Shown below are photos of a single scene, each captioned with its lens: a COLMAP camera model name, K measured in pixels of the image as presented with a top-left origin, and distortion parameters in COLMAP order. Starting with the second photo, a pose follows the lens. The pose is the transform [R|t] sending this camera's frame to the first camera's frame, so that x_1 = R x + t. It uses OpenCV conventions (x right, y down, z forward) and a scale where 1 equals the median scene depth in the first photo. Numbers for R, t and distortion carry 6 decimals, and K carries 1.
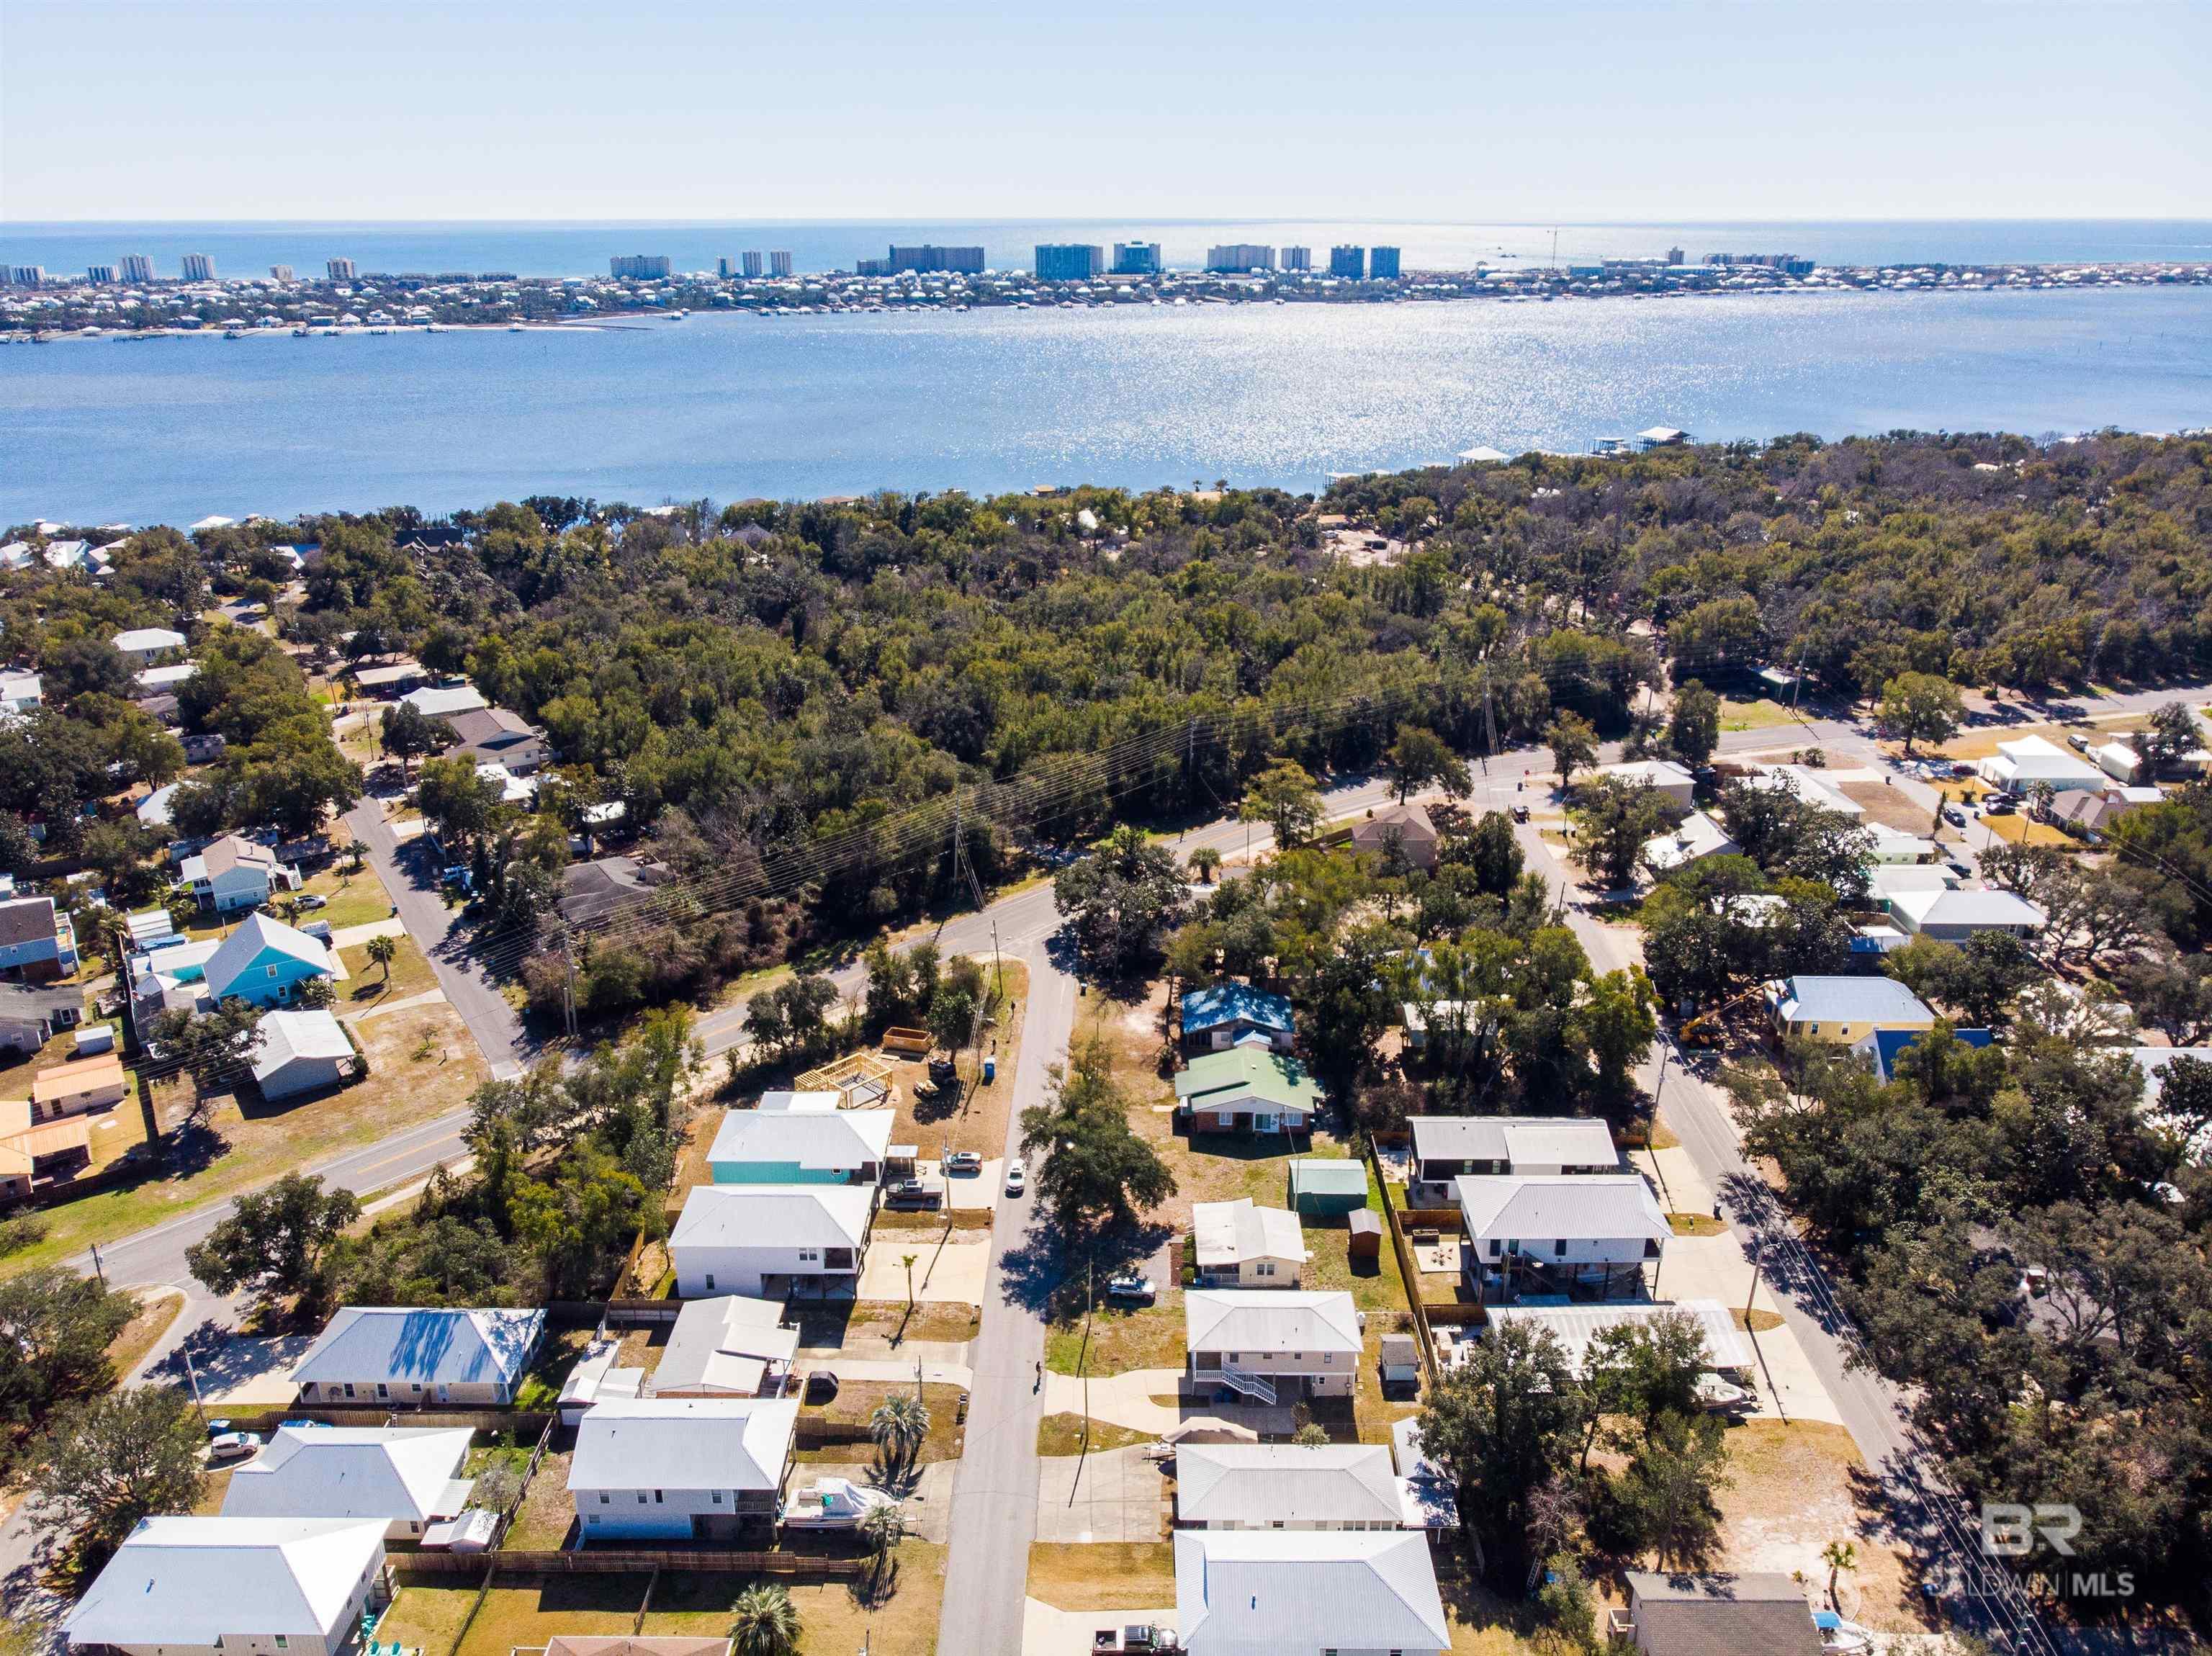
lens RADIAL K [[1627.4, 0, 1100.6], [0, 1627.4, 836.8], [0, 0, 1]] dist [-0.006497, 0.002084]
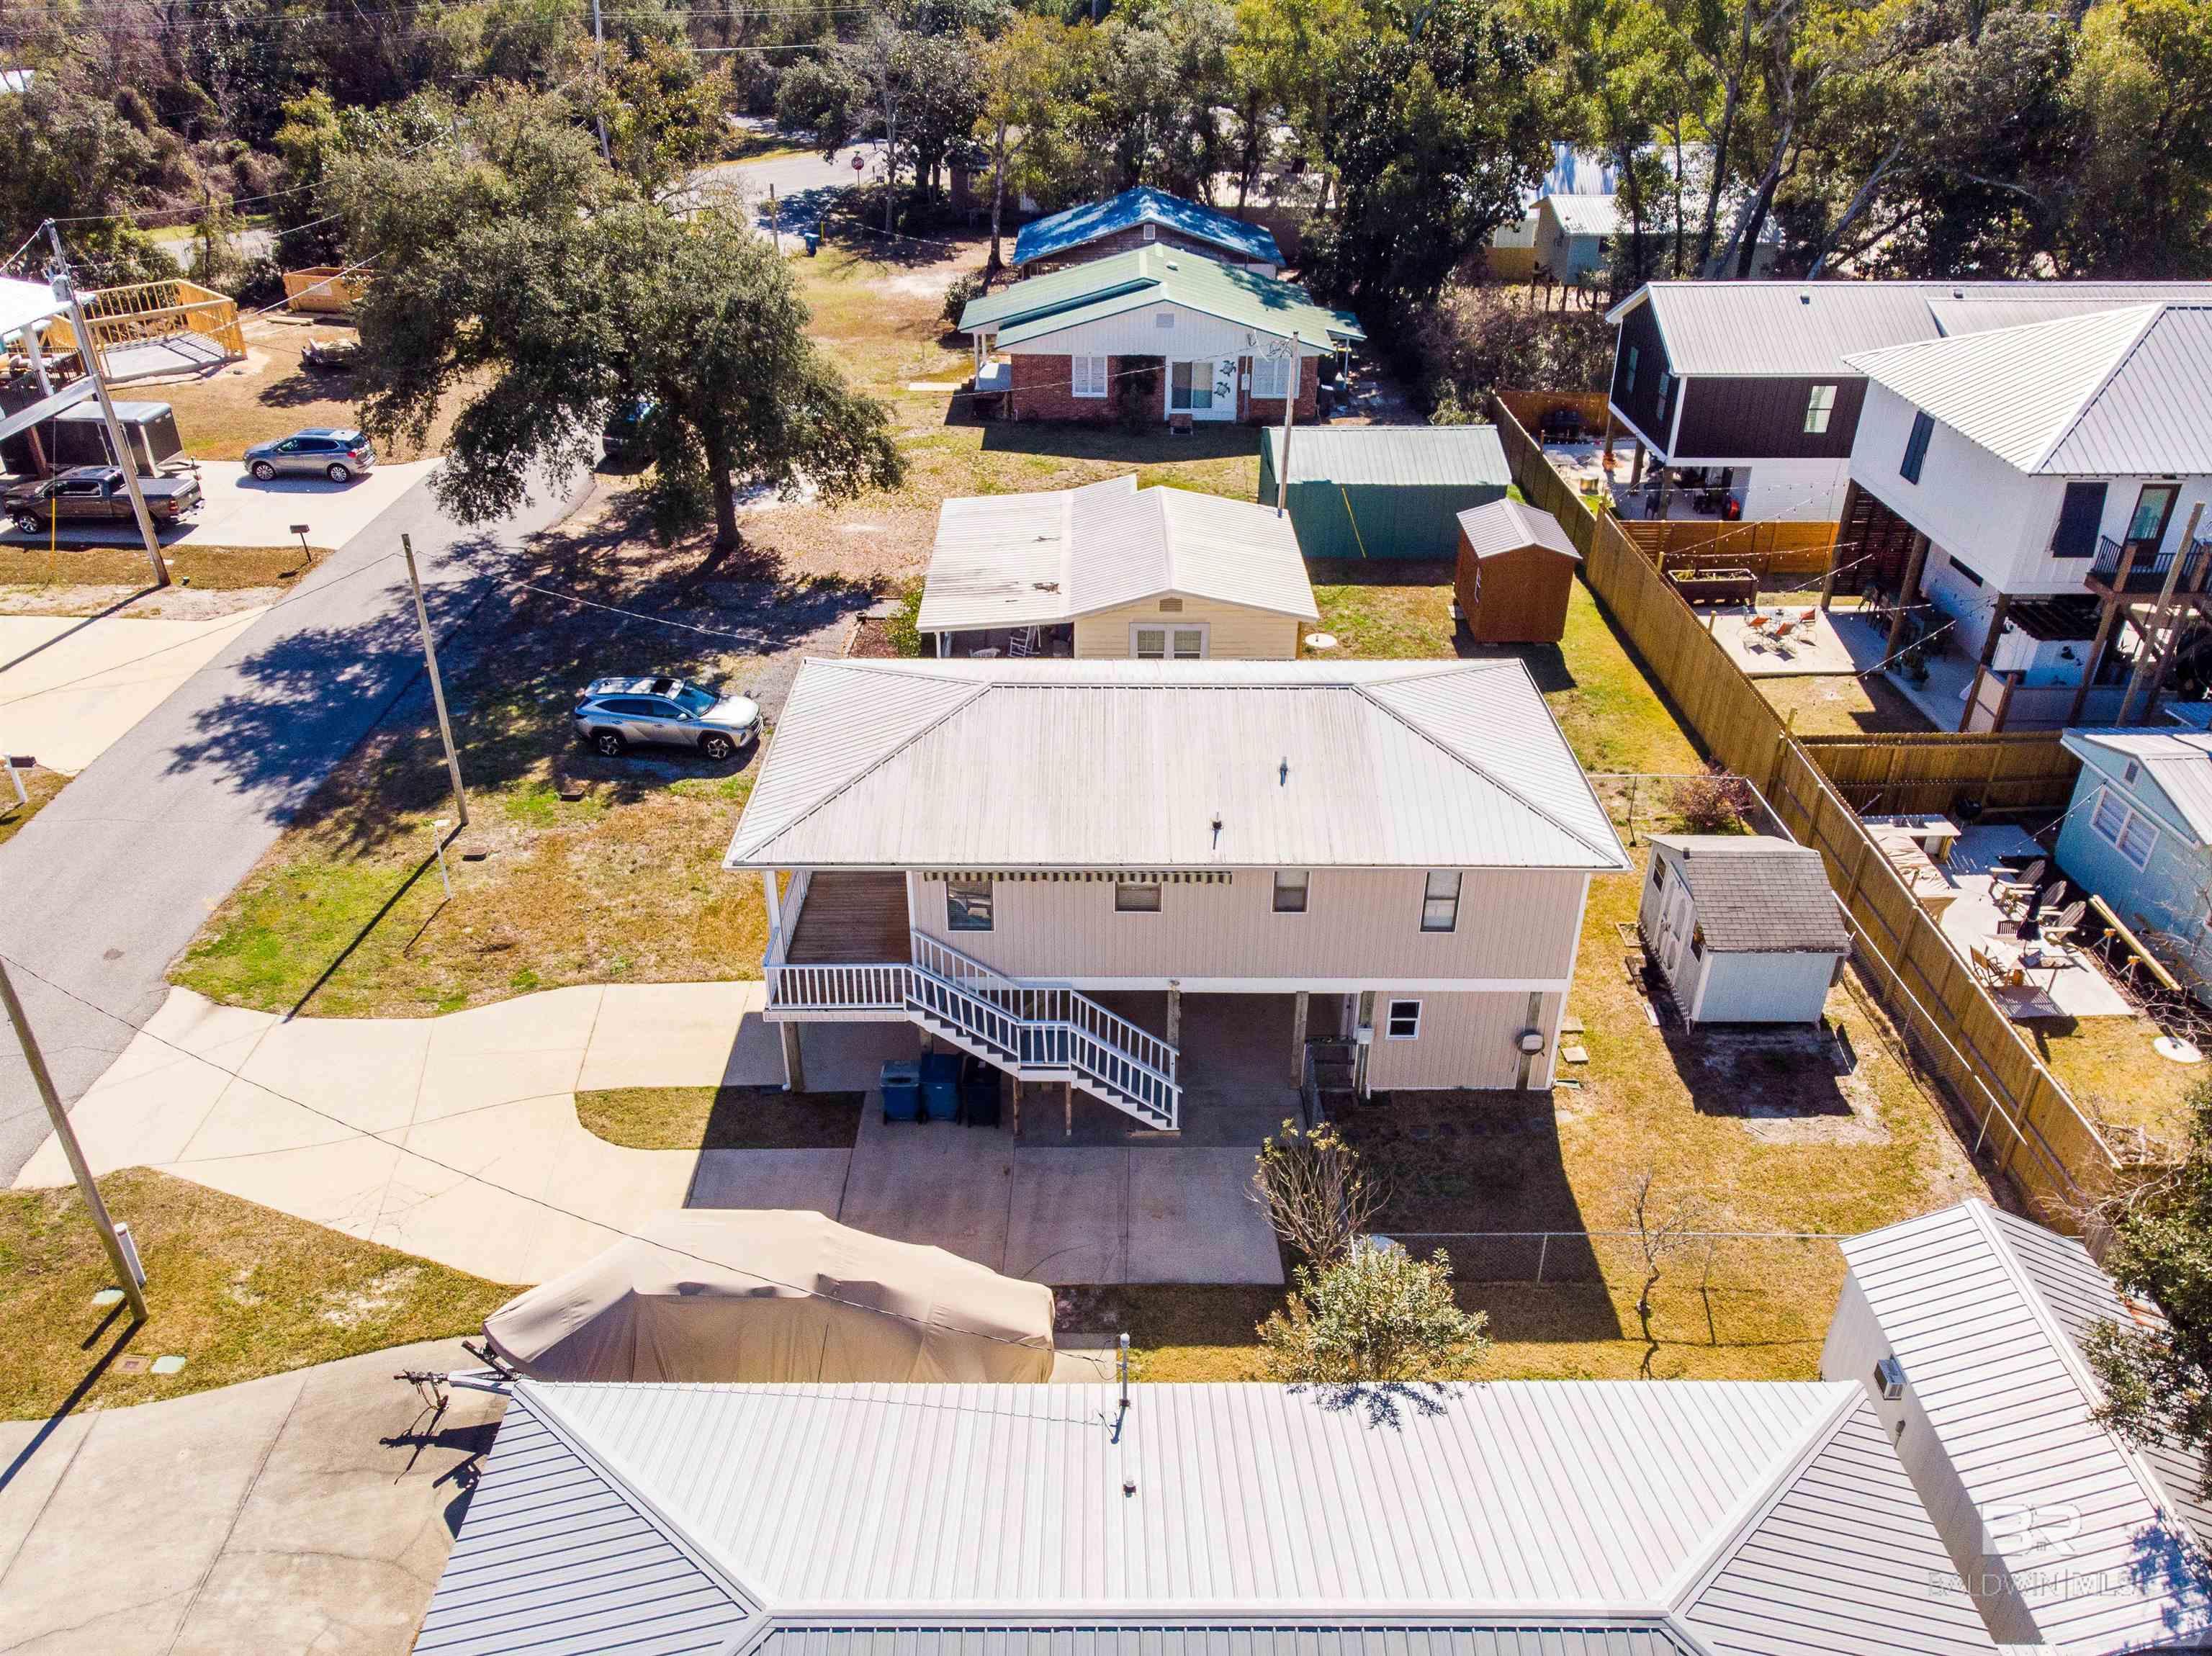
lens RADIAL K [[1627.4, 0, 1100.8], [0, 1627.4, 819.0], [0, 0, 1]] dist [-0.006497, 0.002084]
pose [[0.999894, -0.002820, 0.014275, 0.092152], [0.000701, 0.989236, 0.146328, 0.271894], [-0.014534, -0.146302, 0.989133, 0.779715]]
